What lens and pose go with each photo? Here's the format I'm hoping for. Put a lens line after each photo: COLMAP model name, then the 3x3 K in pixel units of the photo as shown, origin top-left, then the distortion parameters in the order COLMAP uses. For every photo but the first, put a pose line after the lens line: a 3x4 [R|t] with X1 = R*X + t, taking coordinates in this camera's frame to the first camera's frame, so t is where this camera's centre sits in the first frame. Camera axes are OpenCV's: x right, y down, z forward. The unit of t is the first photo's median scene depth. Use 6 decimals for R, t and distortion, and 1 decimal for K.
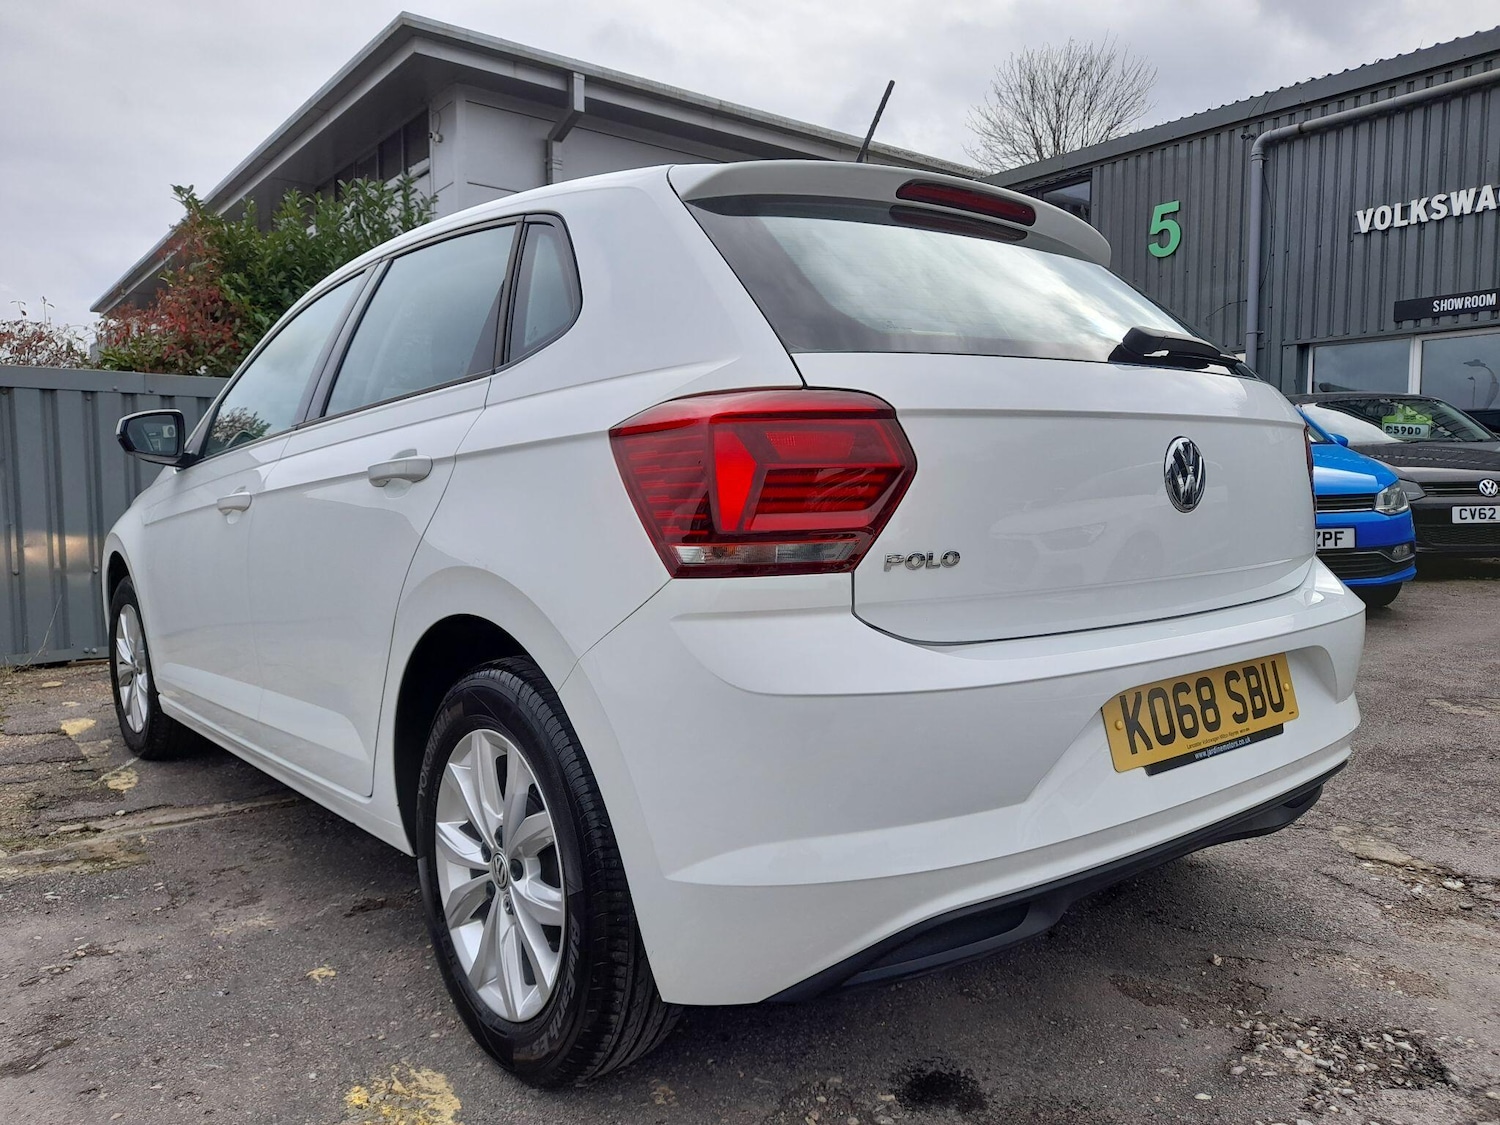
lens RADIAL K [[1098.0, 0, 751.0], [0, 1098.0, 563.2], [0, 0, 1]] dist [0.031235, -0.021241]
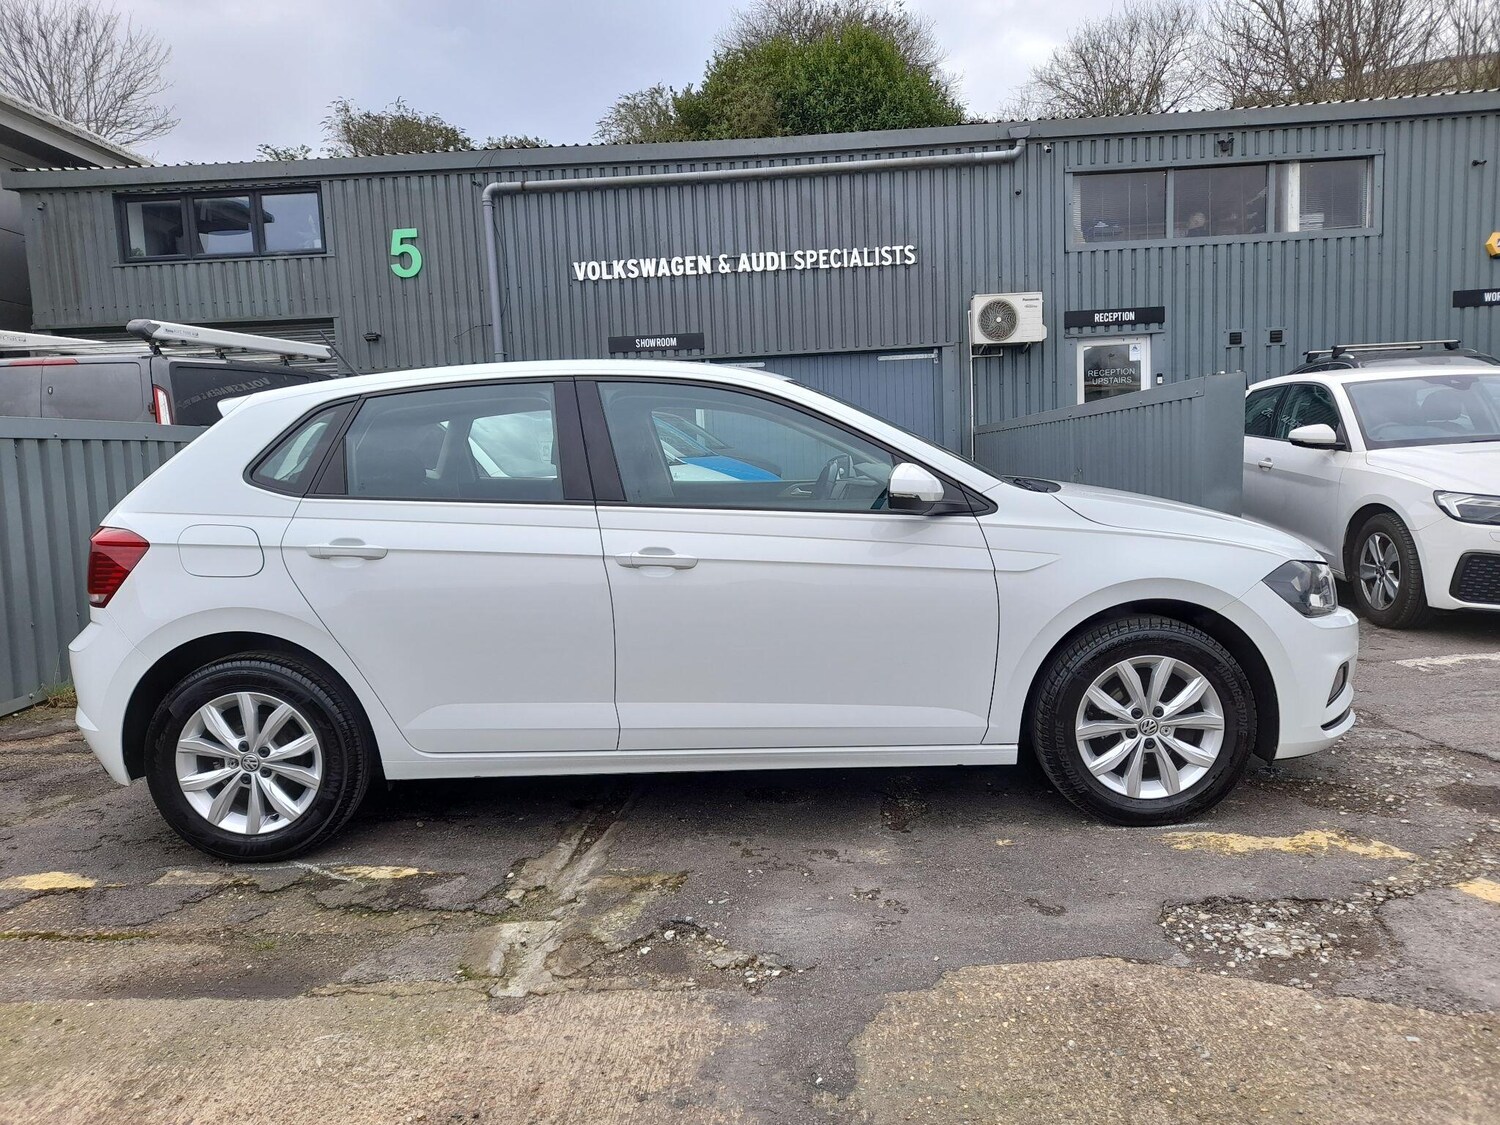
lens RADIAL K [[1098.0, 0, 757.3], [0, 1098.0, 564.5], [0, 0, 1]] dist [0.031235, -0.021241]
pose [[0.640039, -0.101836, 0.761564, -0.318790], [0.093474, 0.994136, 0.054378, -0.025203], [-0.762636, 0.036382, 0.645804, 0.044042]]
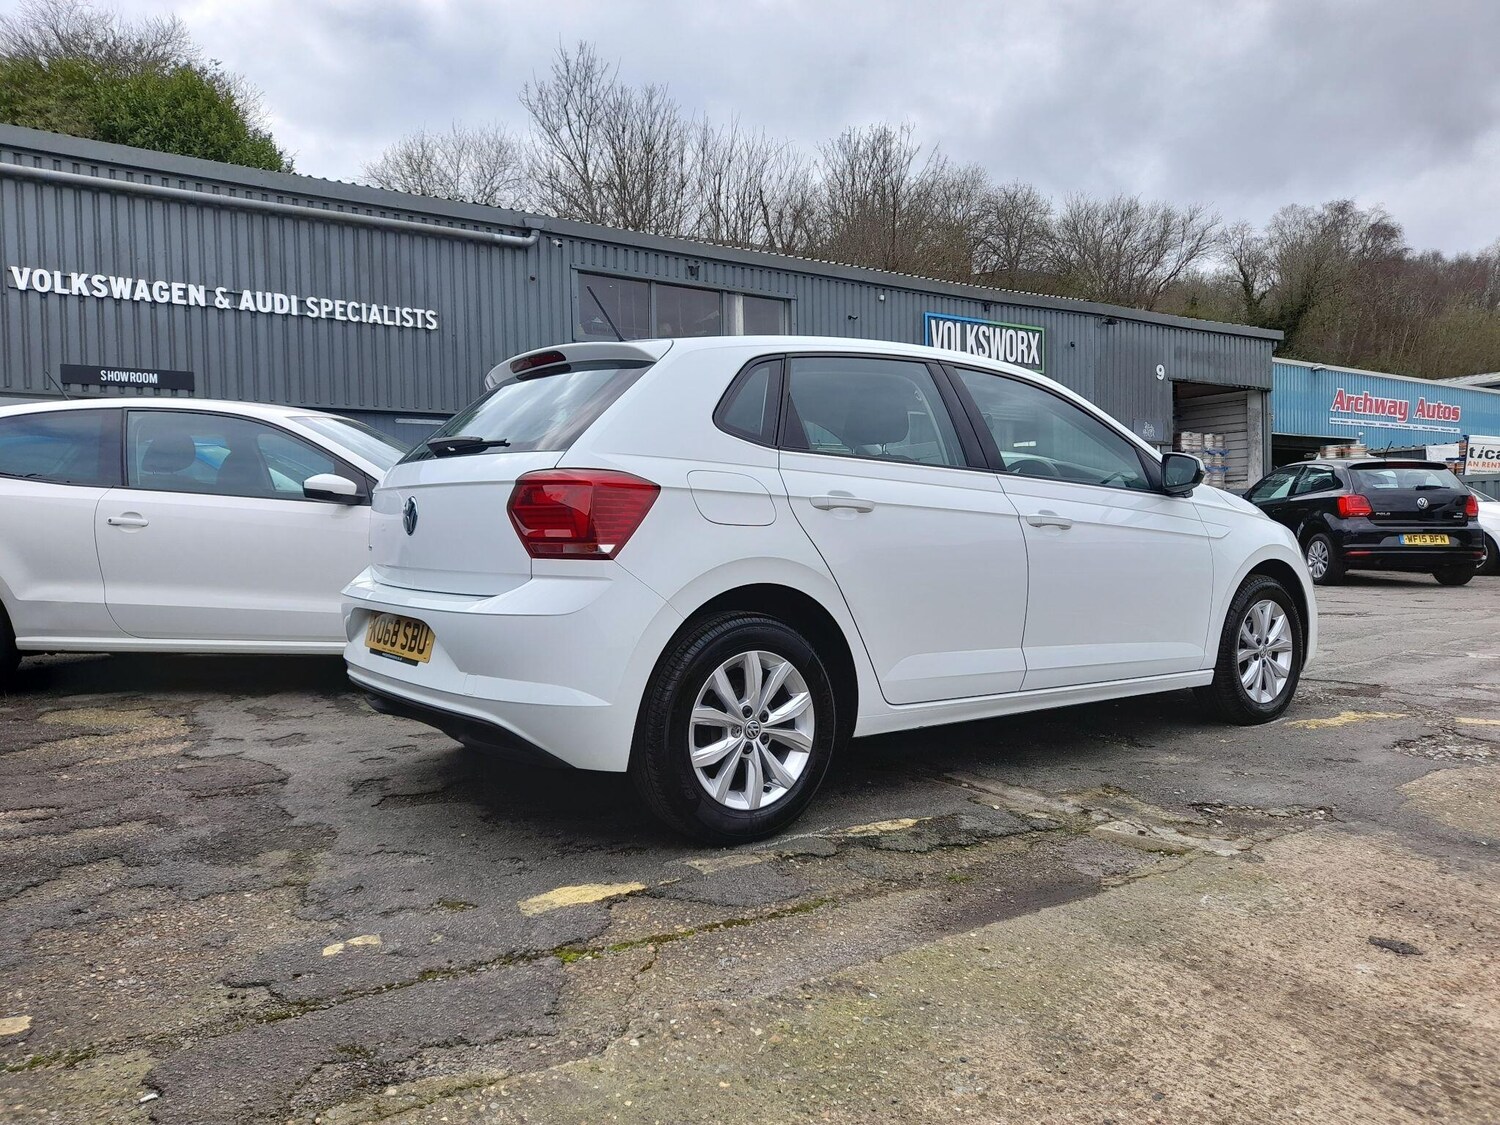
lens RADIAL K [[1098.0, 0, 764.3], [0, 1098.0, 555.1], [0, 0, 1]] dist [0.031235, -0.021241]
pose [[0.033001, -0.019422, 0.999267, -0.451683], [0.085785, 0.996177, 0.016529, -0.016083], [-0.995767, 0.085177, 0.034541, 0.319050]]
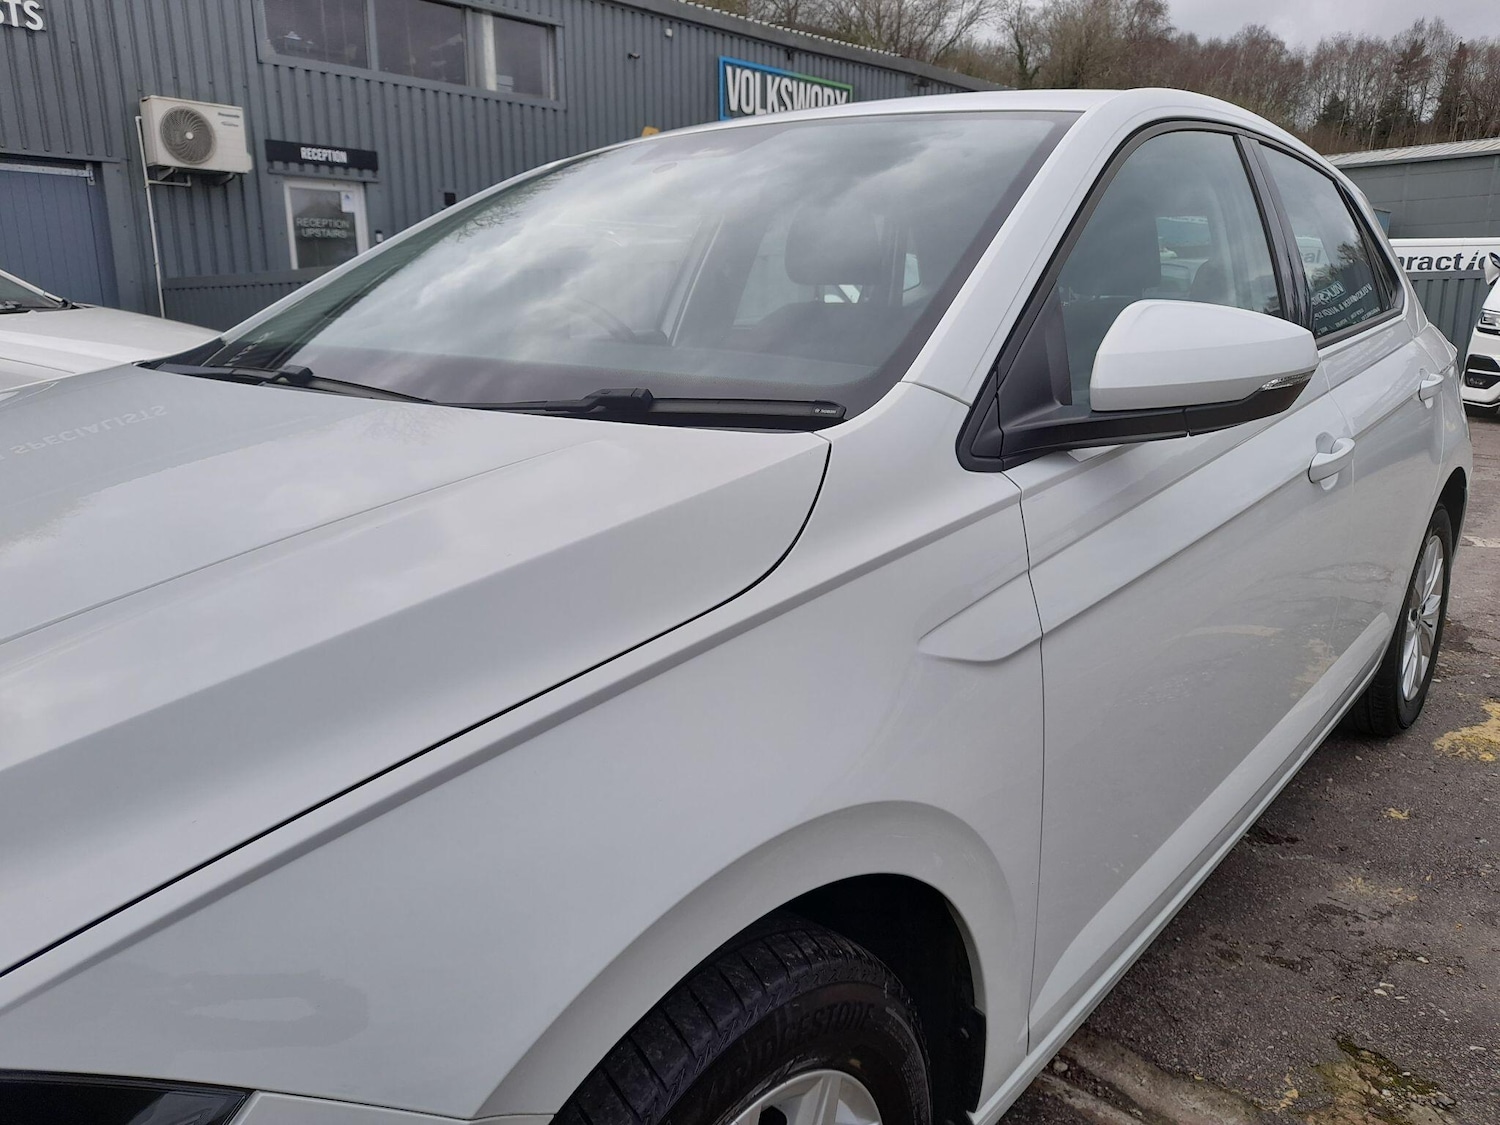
lens RADIAL K [[1098.0, 0, 765.0], [0, 1098.0, 564.7], [0, 0, 1]] dist [0.031235, -0.021241]
pose [[-0.175695, -0.221907, 0.959108, -0.246744], [0.070599, 0.968915, 0.237108, -0.041017], [-0.981910, 0.109370, -0.154567, 0.331604]]
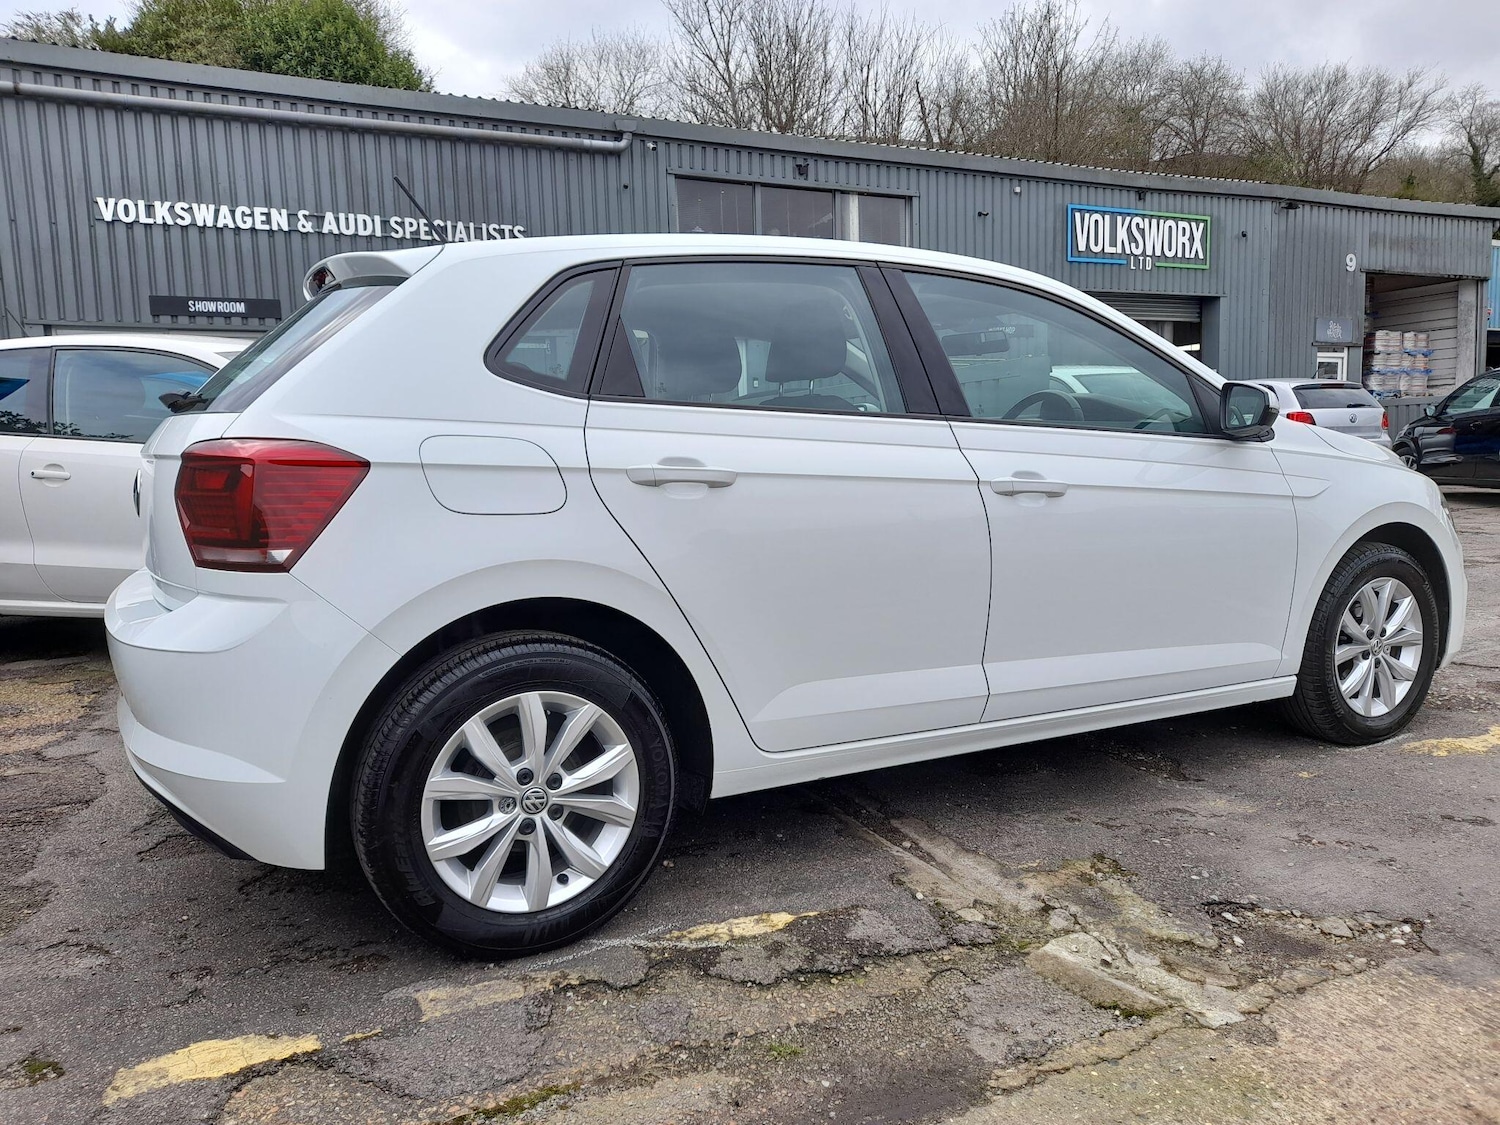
lens RADIAL K [[1098.0, 0, 764.0], [0, 1098.0, 561.6], [0, 0, 1]] dist [0.031235, -0.021241]
pose [[0.182313, -0.103718, 0.977755, -0.361466], [0.095810, 0.991562, 0.087318, -0.023411], [-0.978562, 0.077759, 0.190712, 0.256904]]
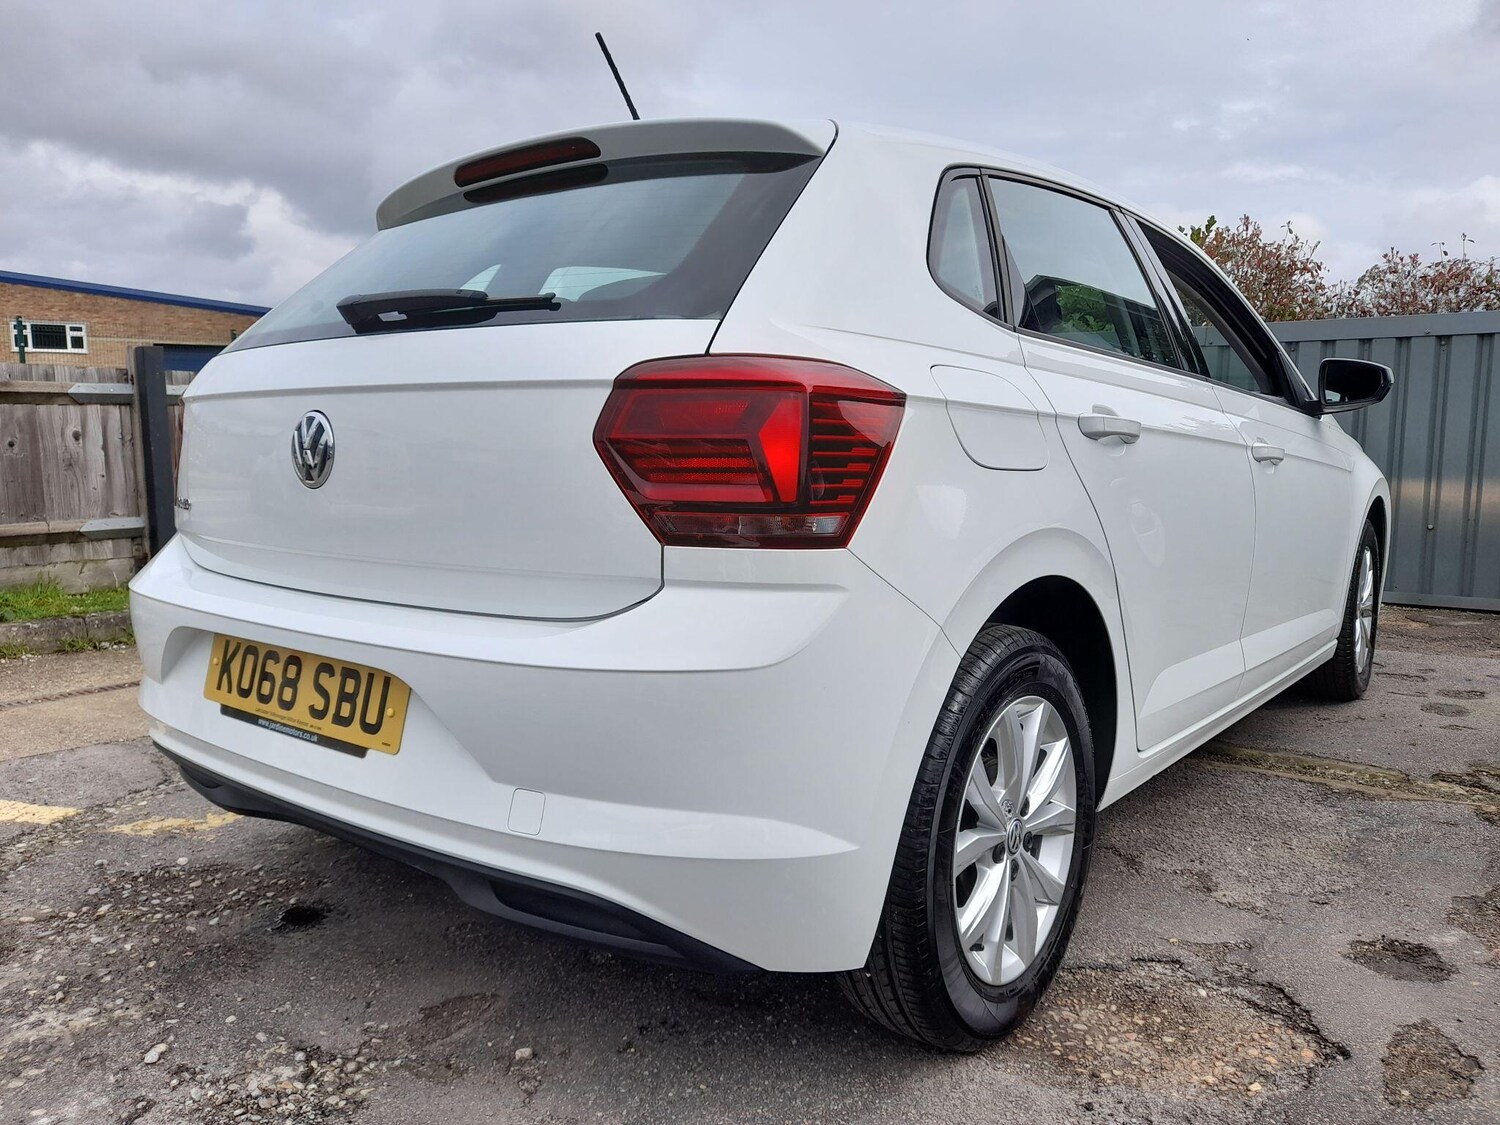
lens RADIAL K [[1098.0, 0, 751.5], [0, 1098.0, 562.6], [0, 0, 1]] dist [0.031235, -0.021241]
pose [[-0.211881, -0.099733, 0.972193, -0.321227], [0.085128, 0.989115, 0.120022, -0.027380], [-0.973581, 0.108191, -0.201085, 0.394909]]
